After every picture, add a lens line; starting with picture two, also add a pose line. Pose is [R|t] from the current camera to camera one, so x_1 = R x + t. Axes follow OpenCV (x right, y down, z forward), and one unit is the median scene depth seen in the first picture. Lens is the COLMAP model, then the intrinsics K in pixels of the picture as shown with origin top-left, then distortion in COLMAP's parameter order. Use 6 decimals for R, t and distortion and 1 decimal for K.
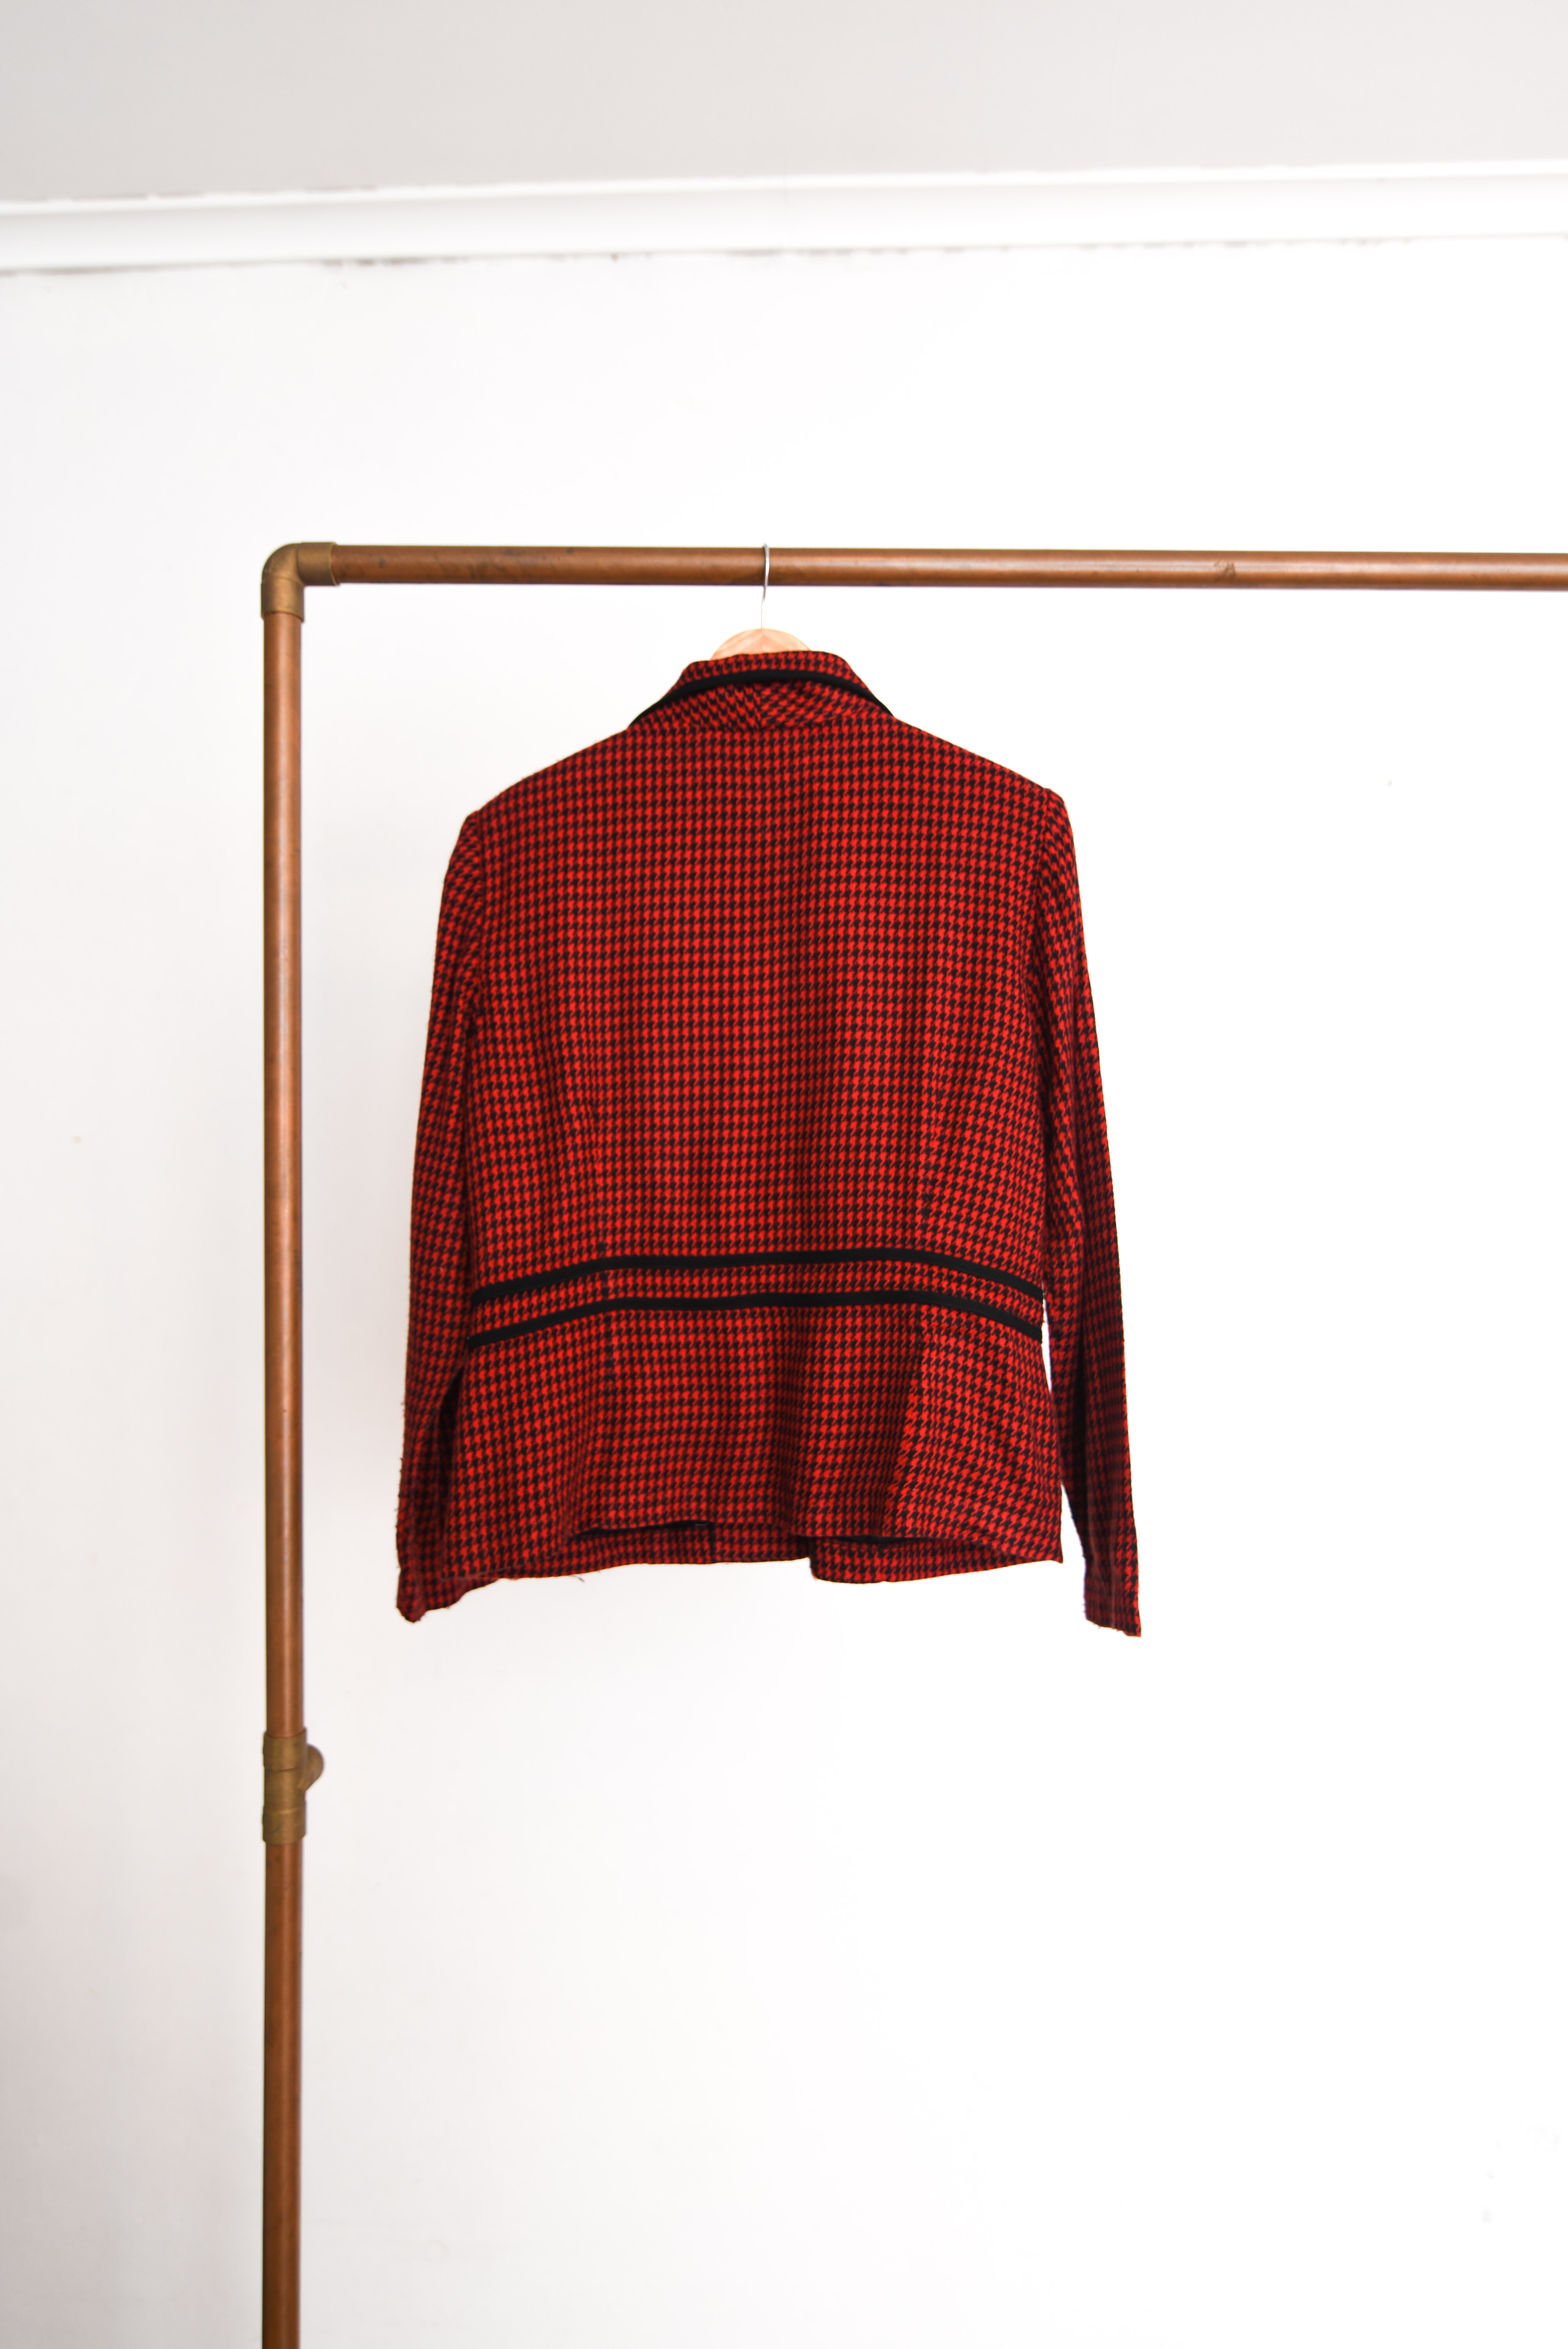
lens RADIAL K [[1534.5, 0, 791.6], [0, 1534.5, 1182.2], [0, 0, 1]] dist [-0.025925, 0.000214]
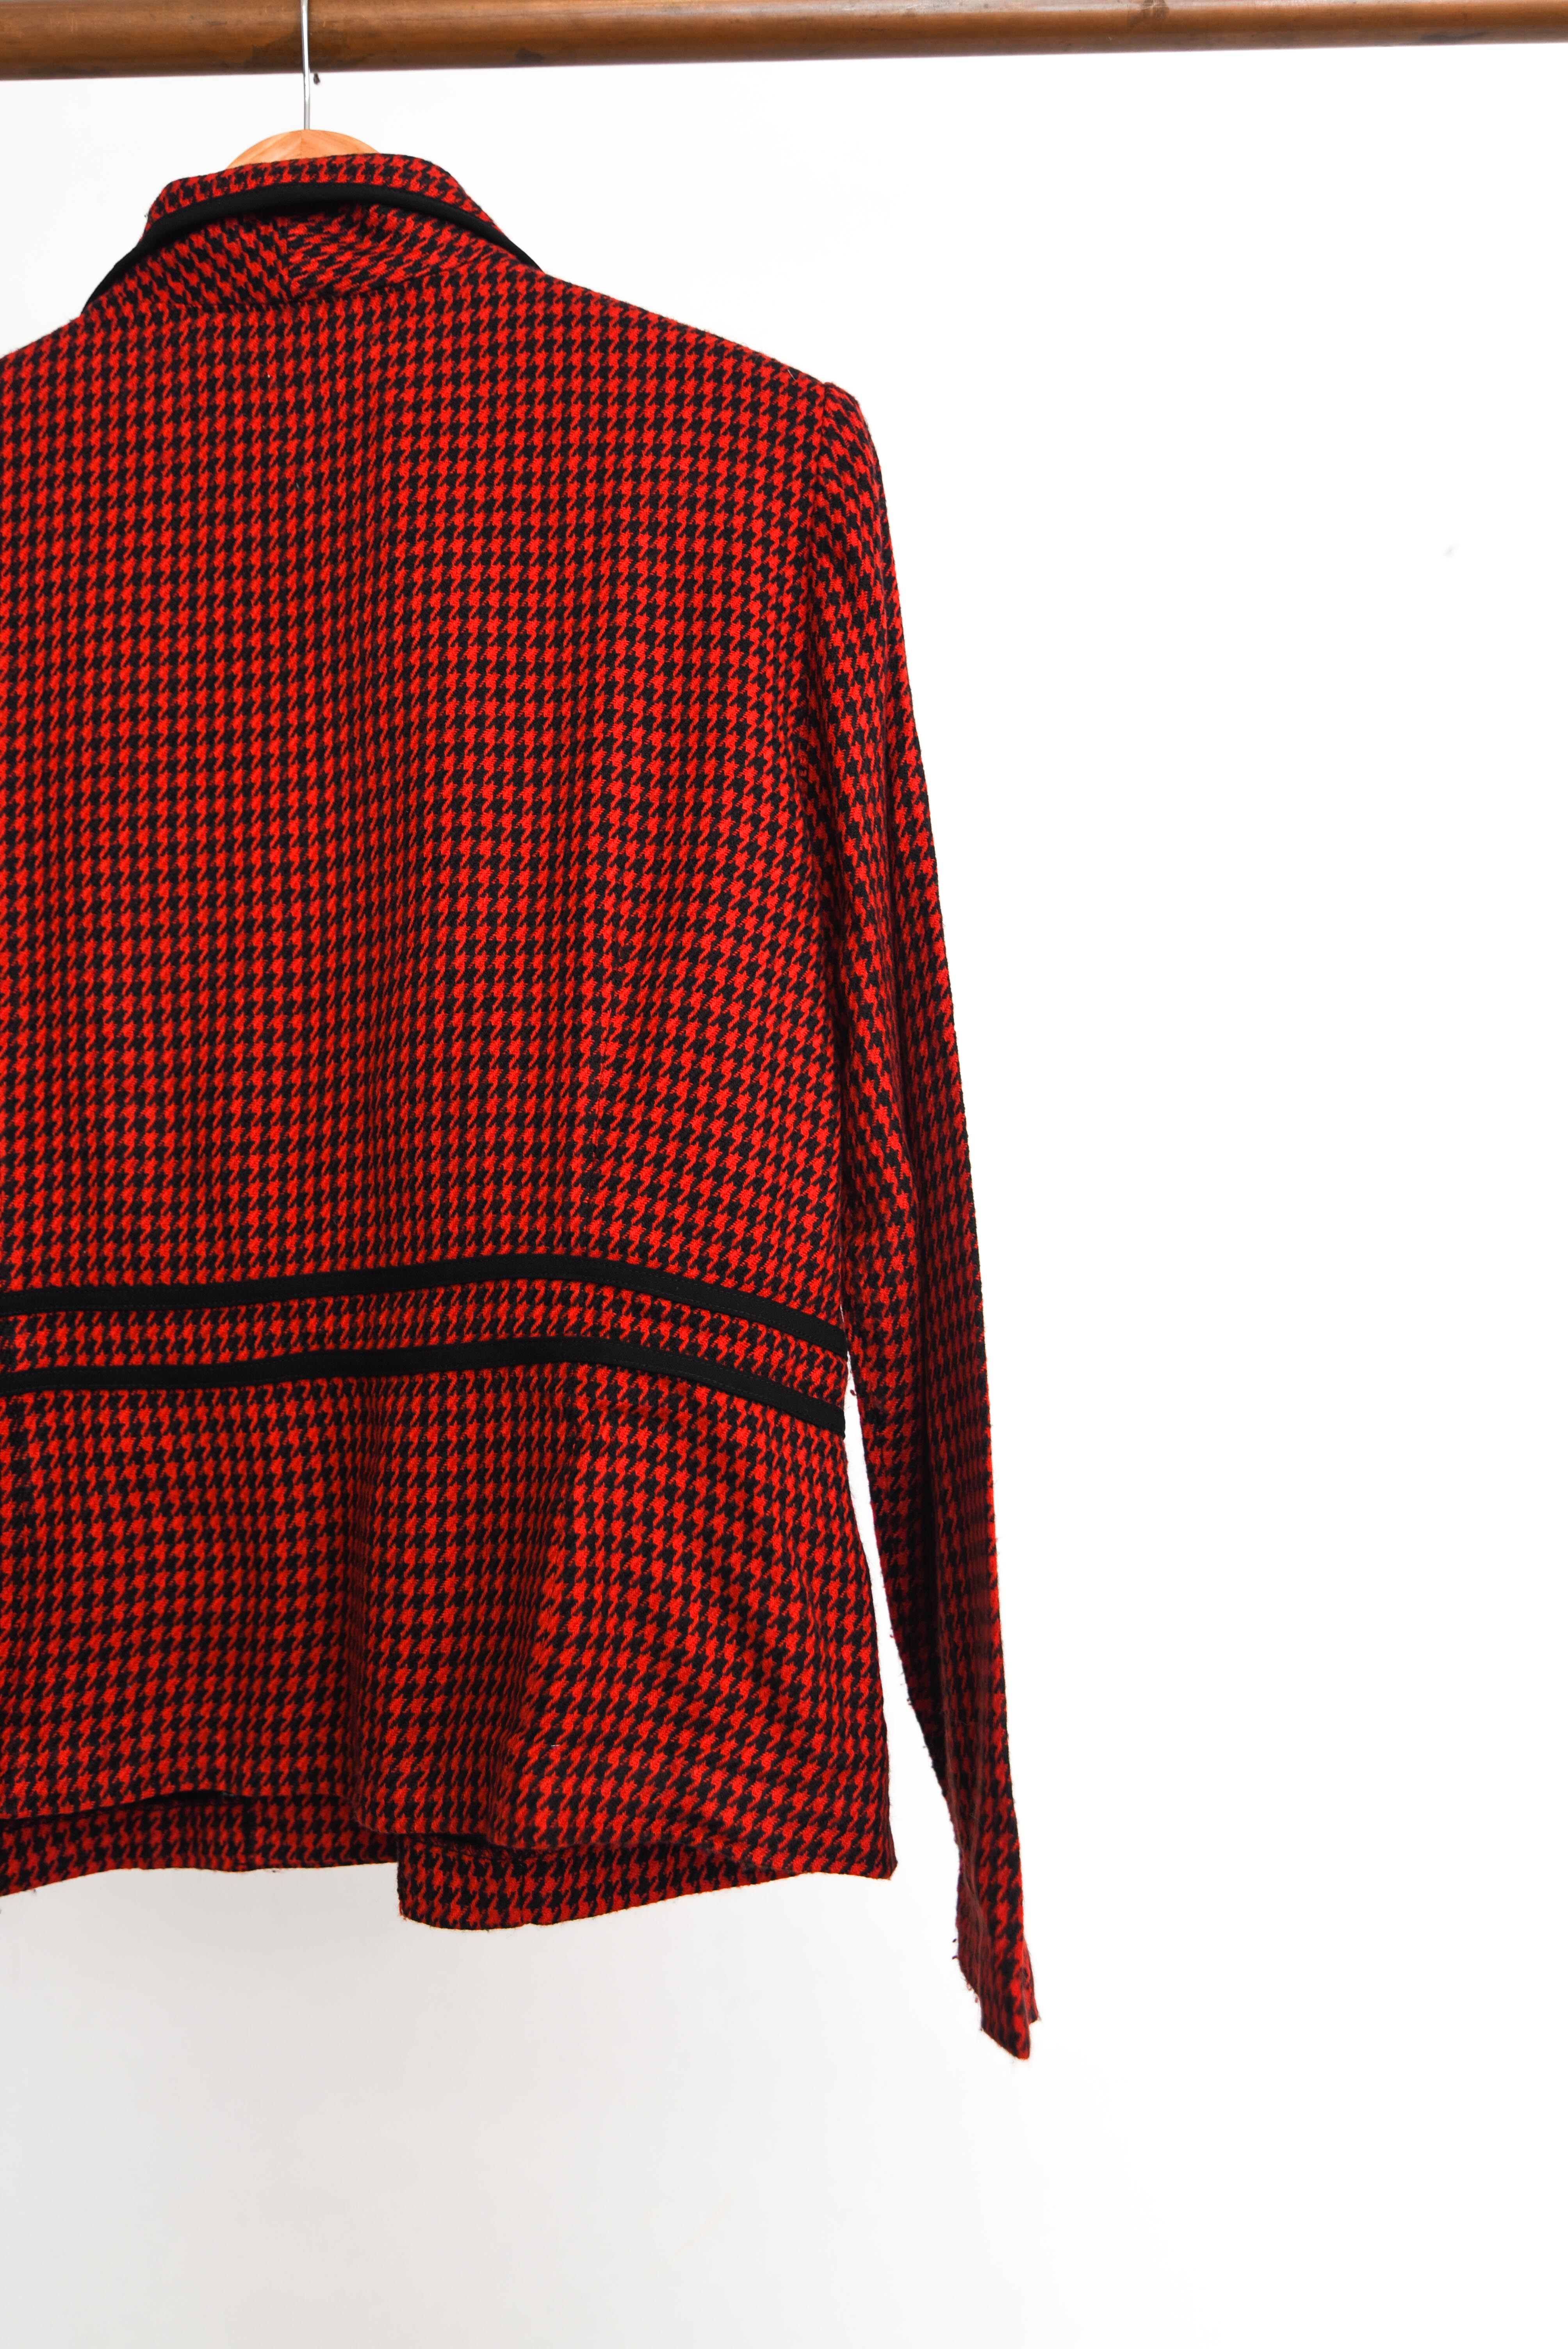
lens RADIAL K [[1710.5, 0, 787.0], [0, 1710.5, 1170.3], [0, 0, 1]] dist [-0.013720, -0.000315]
pose [[0.999054, -0.030715, -0.030800, 0.164856], [0.029277, 0.998508, -0.046084, 0.042723], [0.032169, 0.045138, 0.998463, 0.426415]]
